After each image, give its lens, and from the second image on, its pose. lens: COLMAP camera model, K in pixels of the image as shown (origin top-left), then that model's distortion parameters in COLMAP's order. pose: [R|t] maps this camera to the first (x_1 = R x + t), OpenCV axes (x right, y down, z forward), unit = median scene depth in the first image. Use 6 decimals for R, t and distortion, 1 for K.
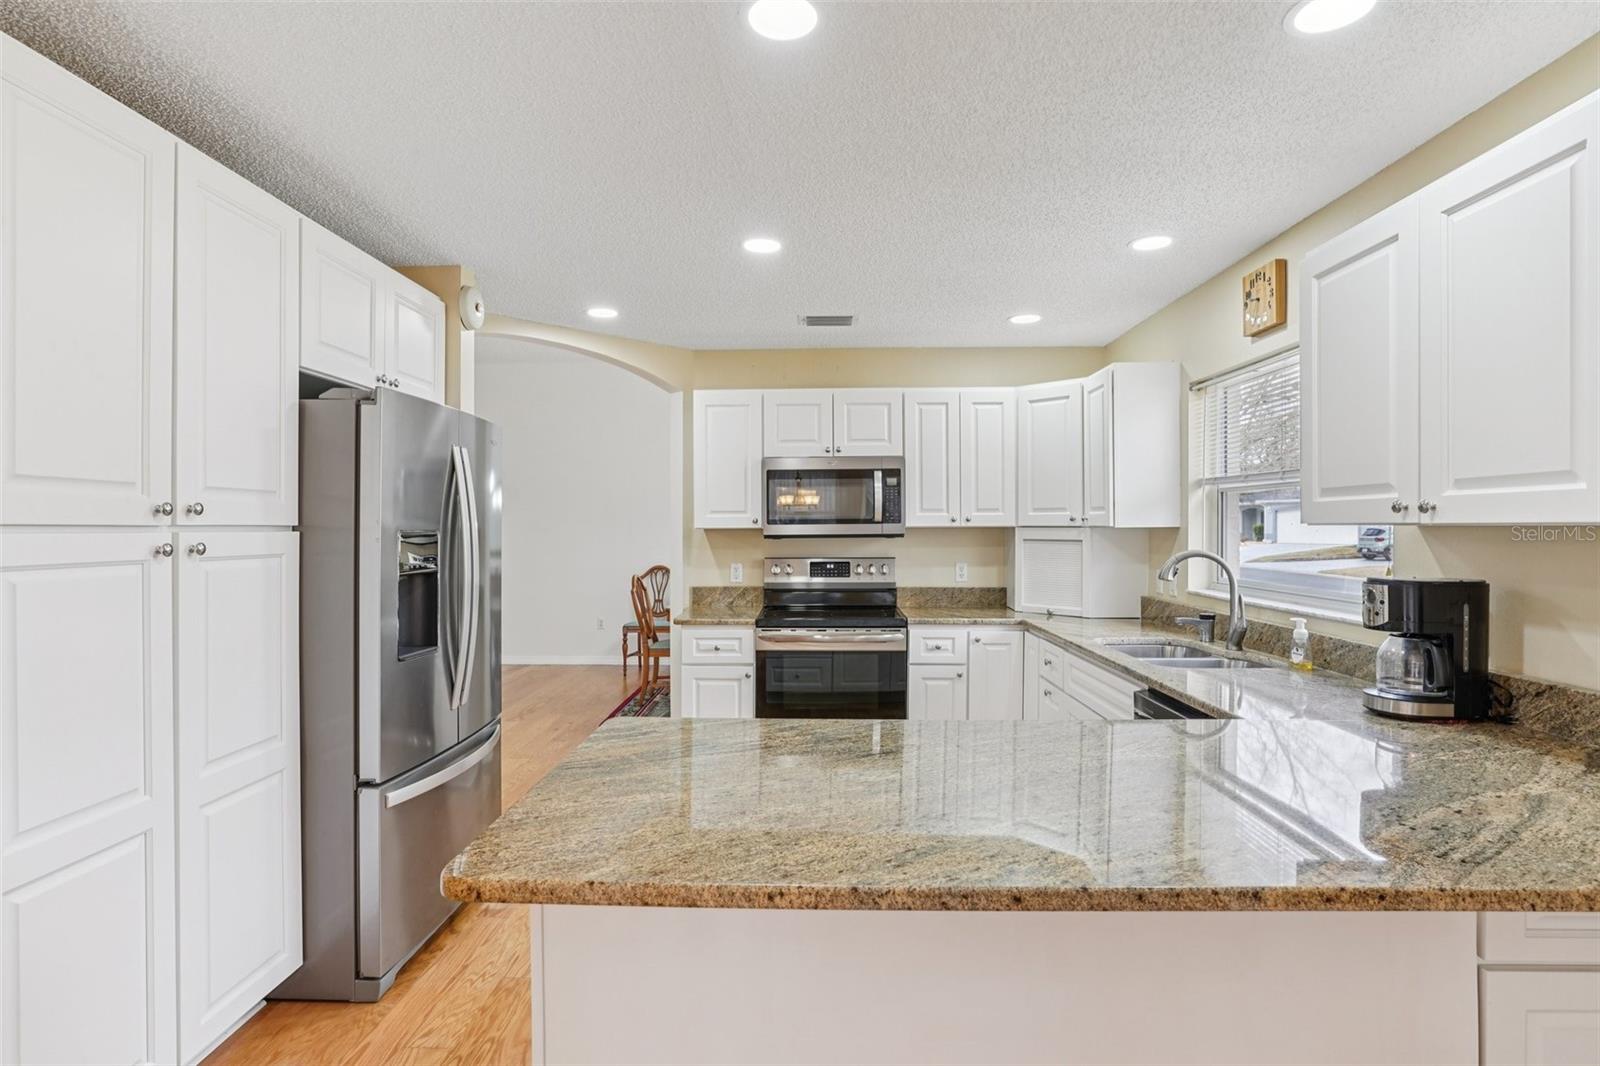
lens RADIAL K [[809.4, 0, 800.7], [0, 809.4, 529.9], [0, 0, 1]] dist [-0.042467, 0.013922]
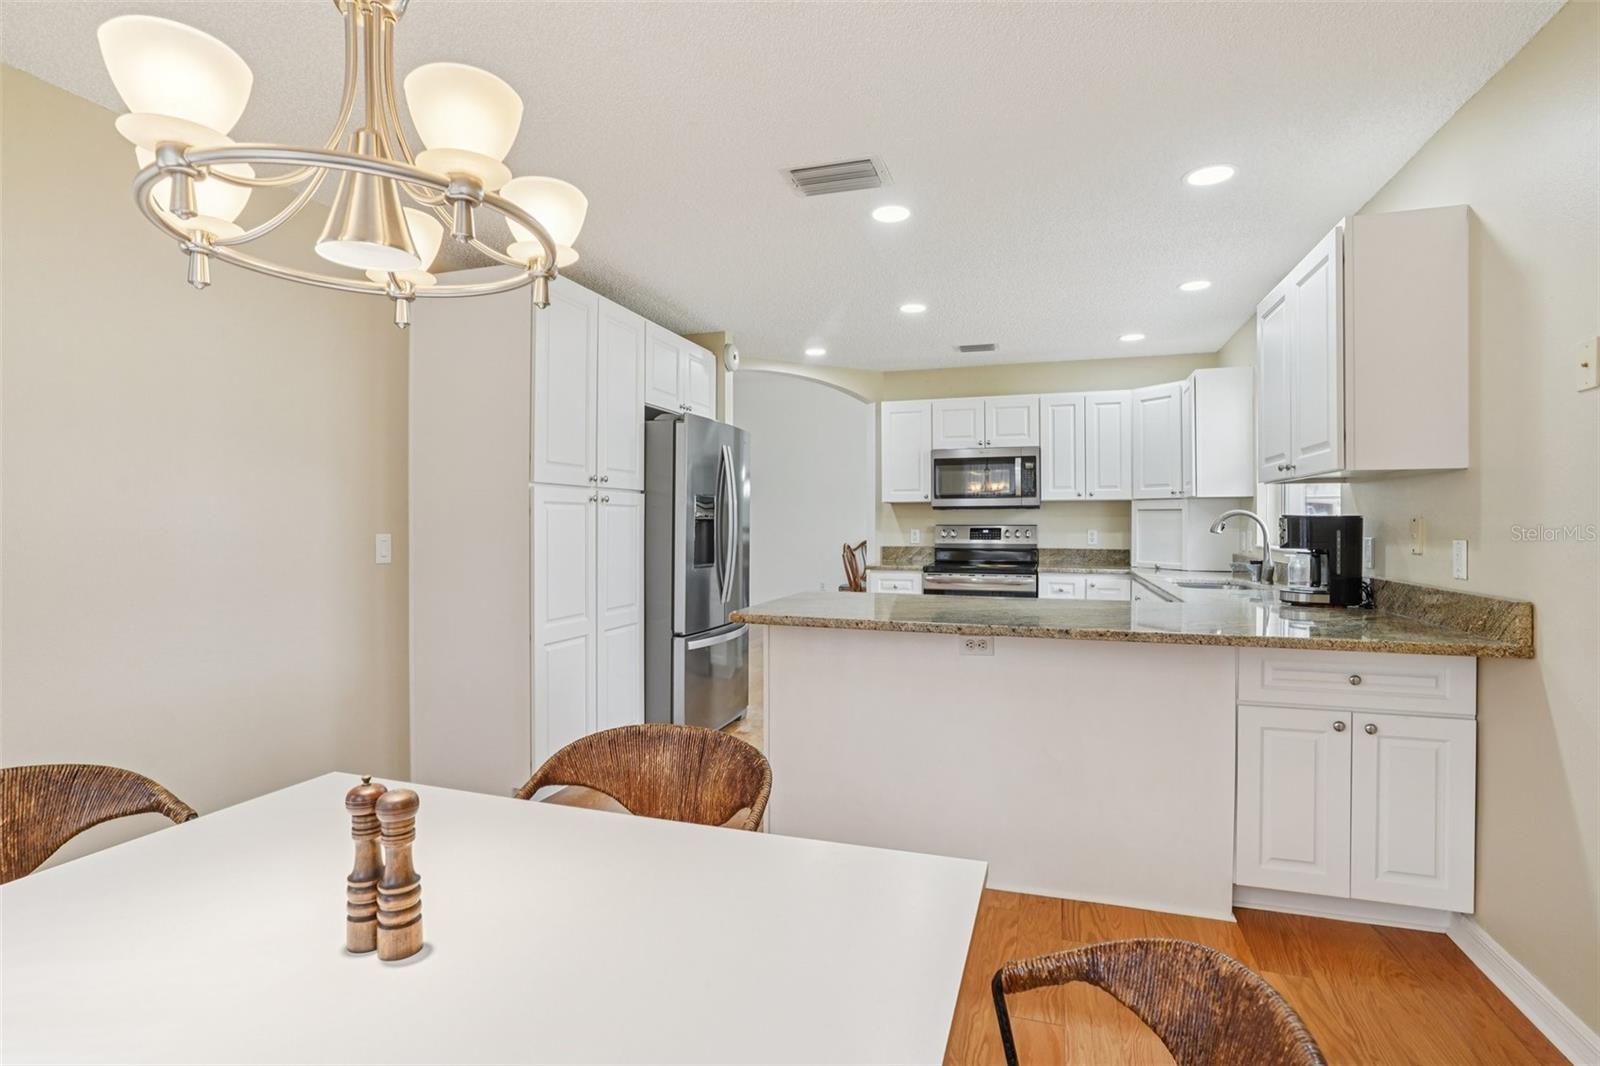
lens RADIAL K [[774.3, 0, 800.6], [0, 774.3, 521.4], [0, 0, 1]] dist [-0.031643, 0.008363]
pose [[0.959659, 0.002198, -0.281157, 0.145115], [-0.003372, 0.999987, -0.003693, 0.049037], [0.281145, 0.004492, 0.959655, -0.413338]]
